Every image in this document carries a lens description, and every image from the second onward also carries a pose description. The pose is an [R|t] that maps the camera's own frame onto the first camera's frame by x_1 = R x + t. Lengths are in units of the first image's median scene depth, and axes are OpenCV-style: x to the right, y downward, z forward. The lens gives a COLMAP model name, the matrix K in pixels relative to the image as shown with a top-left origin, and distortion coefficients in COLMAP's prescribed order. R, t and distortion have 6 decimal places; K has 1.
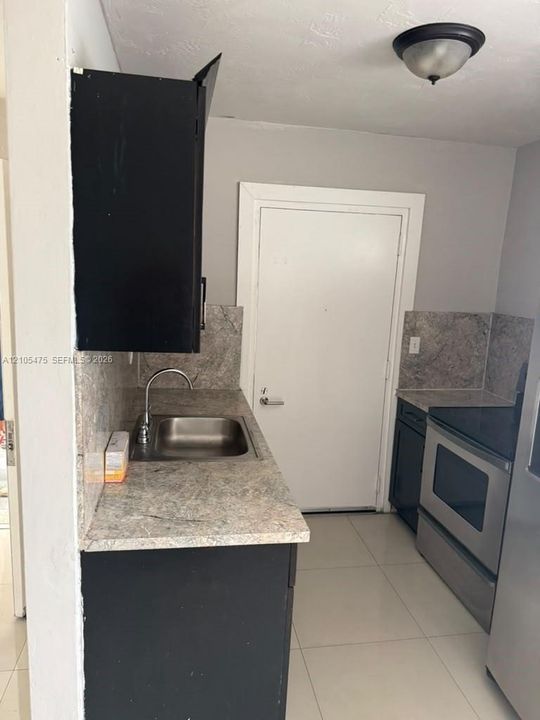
lens RADIAL K [[504.0, 0, 259.0], [0, 504.0, 359.3], [0, 0, 1]] dist [0.071761, -0.096780]
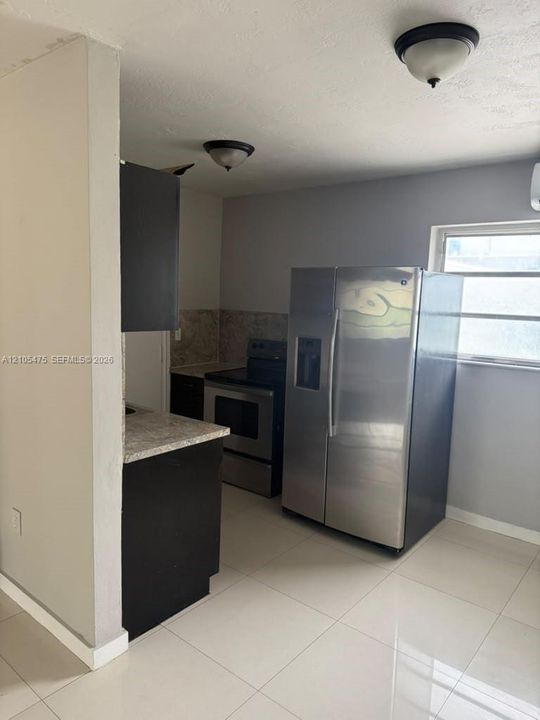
lens RADIAL K [[504.0, 0, 268.1], [0, 504.0, 356.9], [0, 0, 1]] dist [0.071761, -0.096780]
pose [[0.747906, -0.099213, 0.656348, -0.444771], [0.112744, 0.993387, 0.021687, 0.033445], [-0.654160, 0.057780, 0.754146, -0.201565]]
